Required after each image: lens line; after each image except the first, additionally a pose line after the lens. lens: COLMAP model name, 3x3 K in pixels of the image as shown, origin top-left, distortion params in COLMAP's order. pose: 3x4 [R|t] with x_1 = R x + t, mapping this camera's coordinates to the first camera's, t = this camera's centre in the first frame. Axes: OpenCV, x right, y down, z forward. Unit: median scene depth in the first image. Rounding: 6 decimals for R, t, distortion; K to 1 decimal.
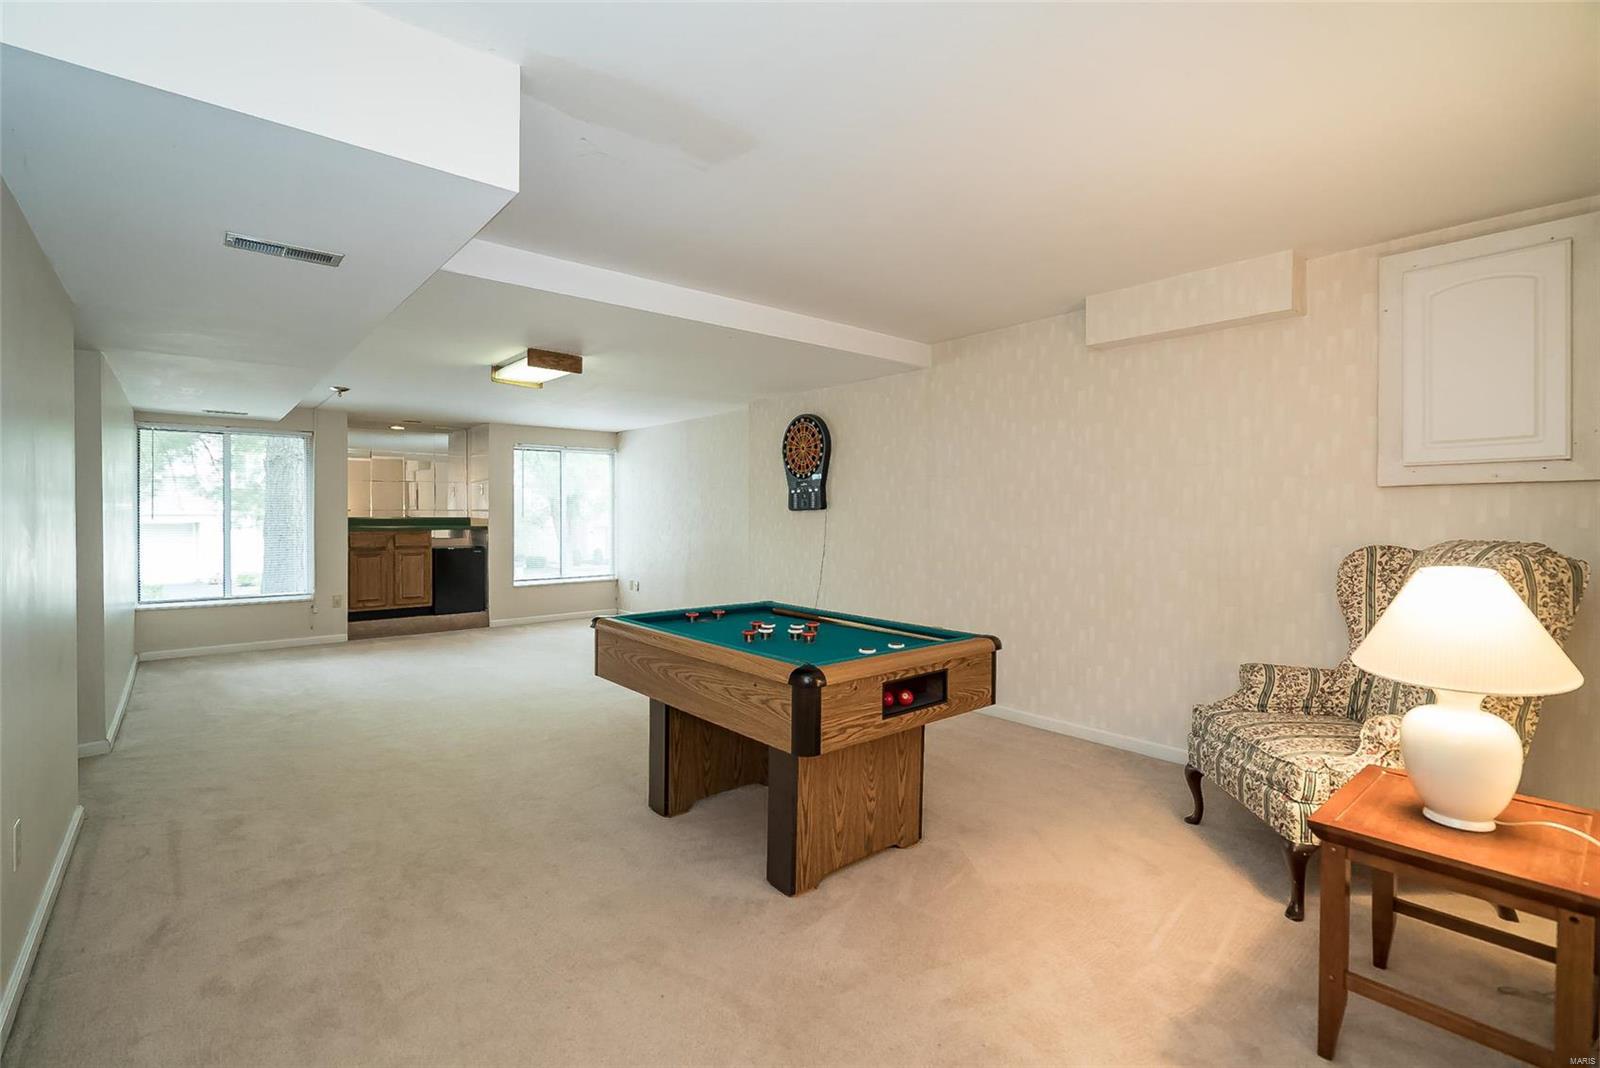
lens RADIAL K [[672.6, 0, 825.6], [0, 672.6, 518.7], [0, 0, 1]] dist [-0.000972, -0.000188]
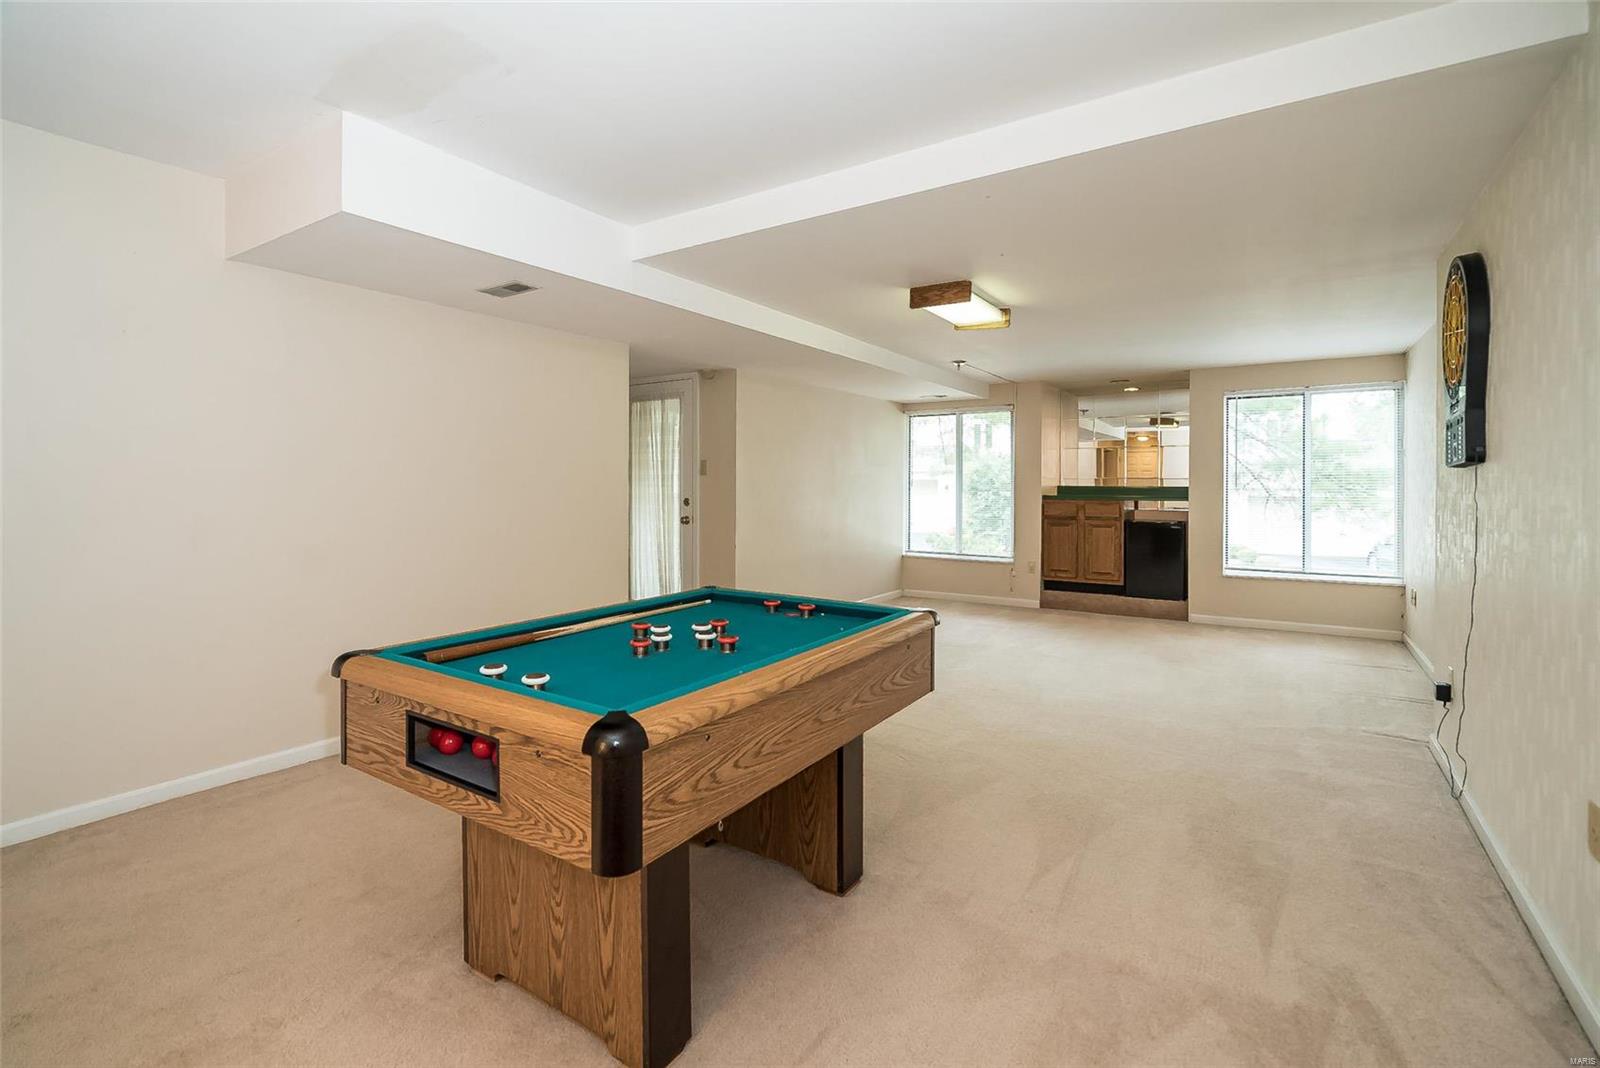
lens RADIAL K [[769.9, 0, 856.0], [0, 769.9, 490.2], [0, 0, 1]] dist [-0.000984, 0.000086]
pose [[0.287915, 0.003106, -0.957651, 0.312980], [-0.009029, 0.999959, 0.000528, 0.006916], [0.957613, 0.008494, 0.287932, 0.400611]]
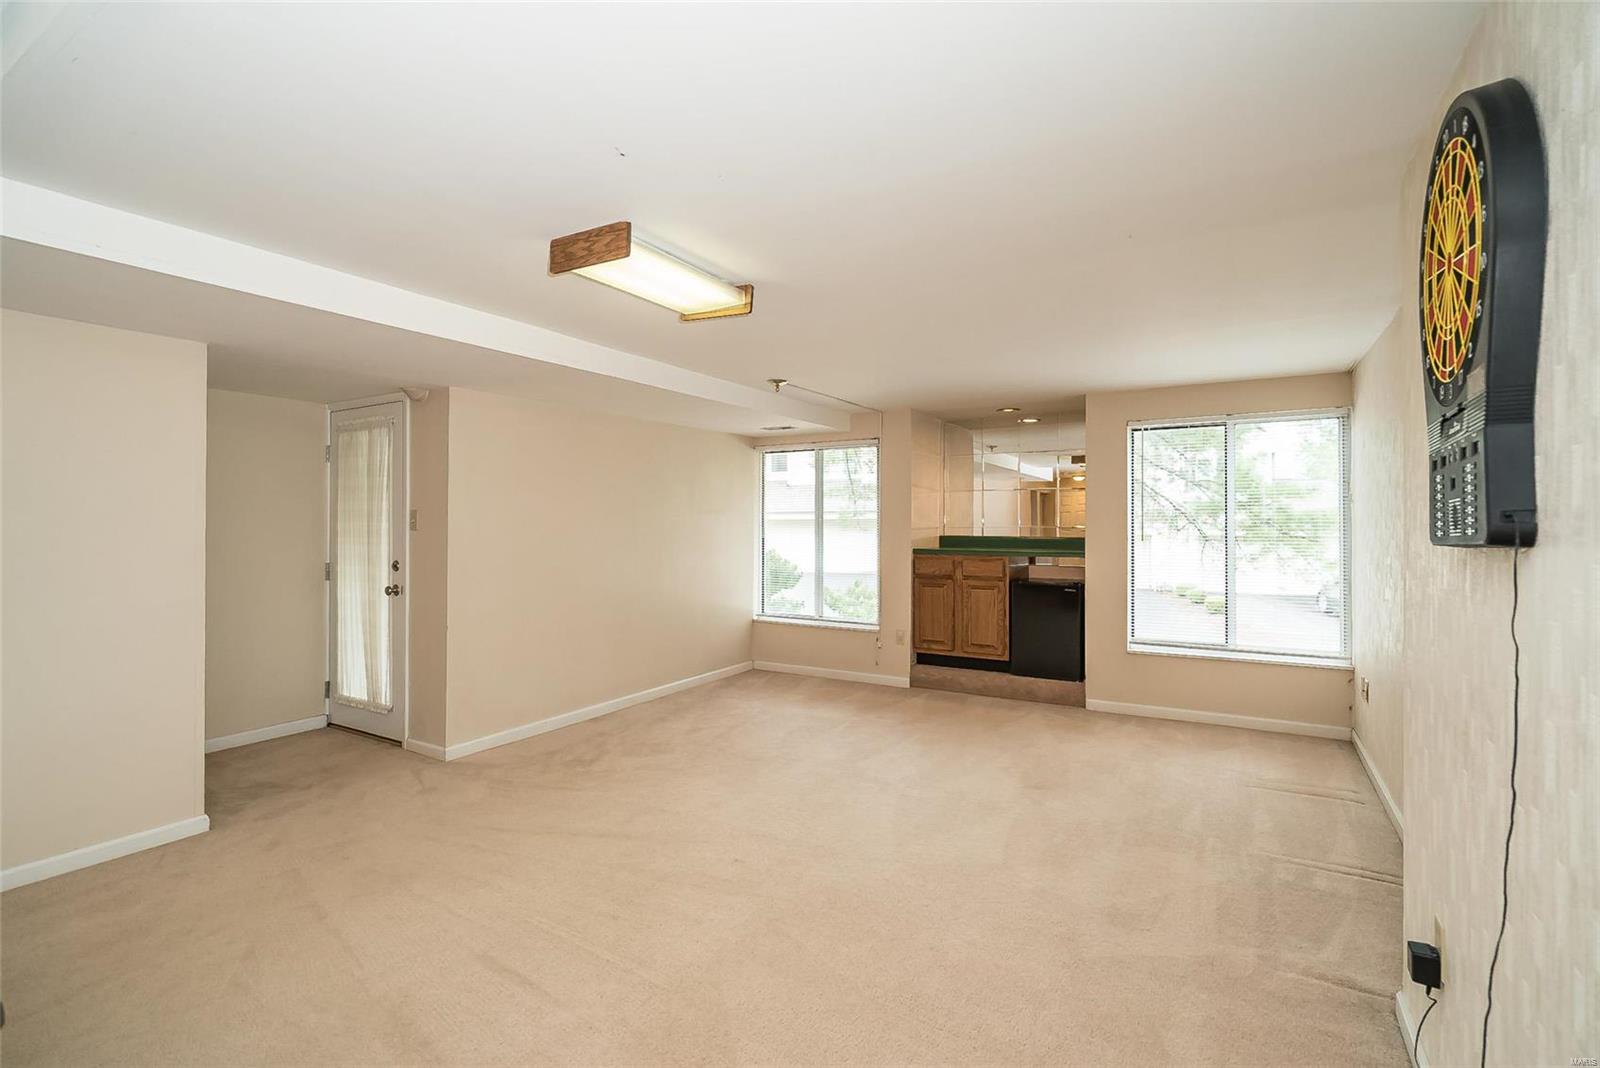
lens RADIAL K [[725.4, 0, 843.6], [0, 725.4, 517.5], [0, 0, 1]] dist [-0.004822, -0.000460]
pose [[0.293239, -0.007485, -0.956010, 0.115350], [-0.008081, 0.999914, -0.010308, -0.015877], [0.956005, 0.010748, 0.293153, 0.657132]]
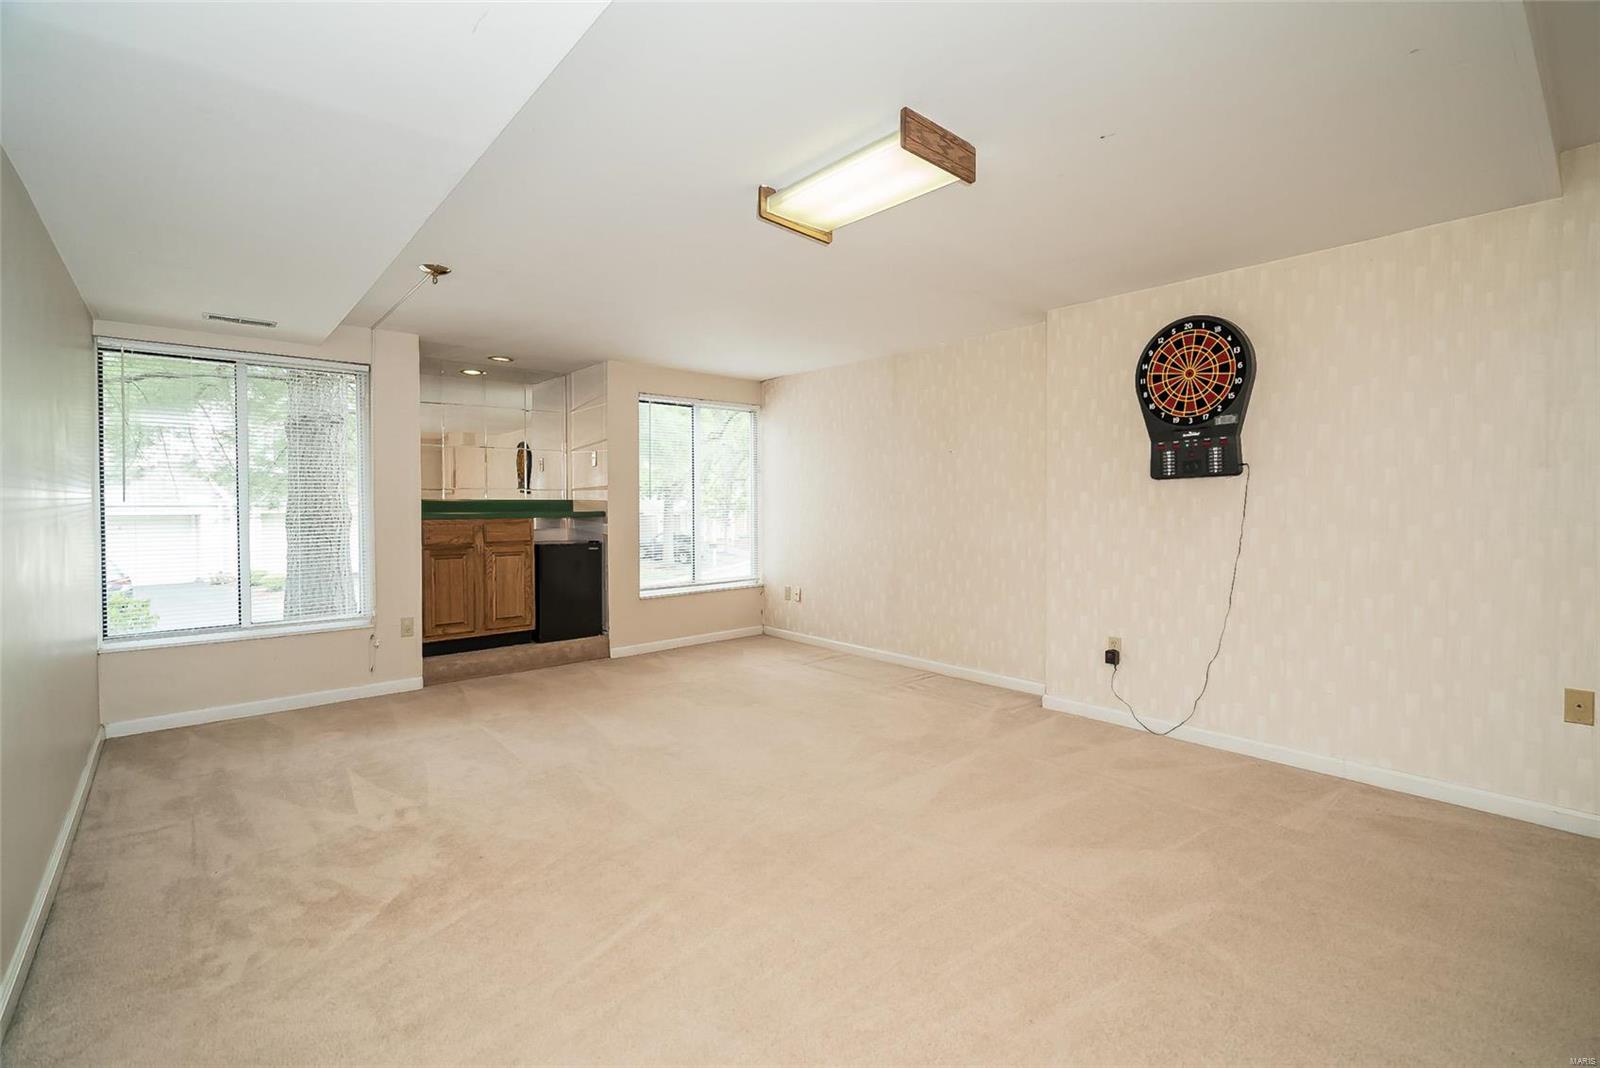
lens RADIAL K [[711.6, 0, 822.1], [0, 711.6, 514.7], [0, 0, 1]] dist [-0.003193, -0.000131]
pose [[0.999534, -0.006455, -0.029834, -0.301007], [0.006759, 0.999926, 0.010096, 0.009877], [0.029766, -0.010293, 0.999504, 0.322159]]
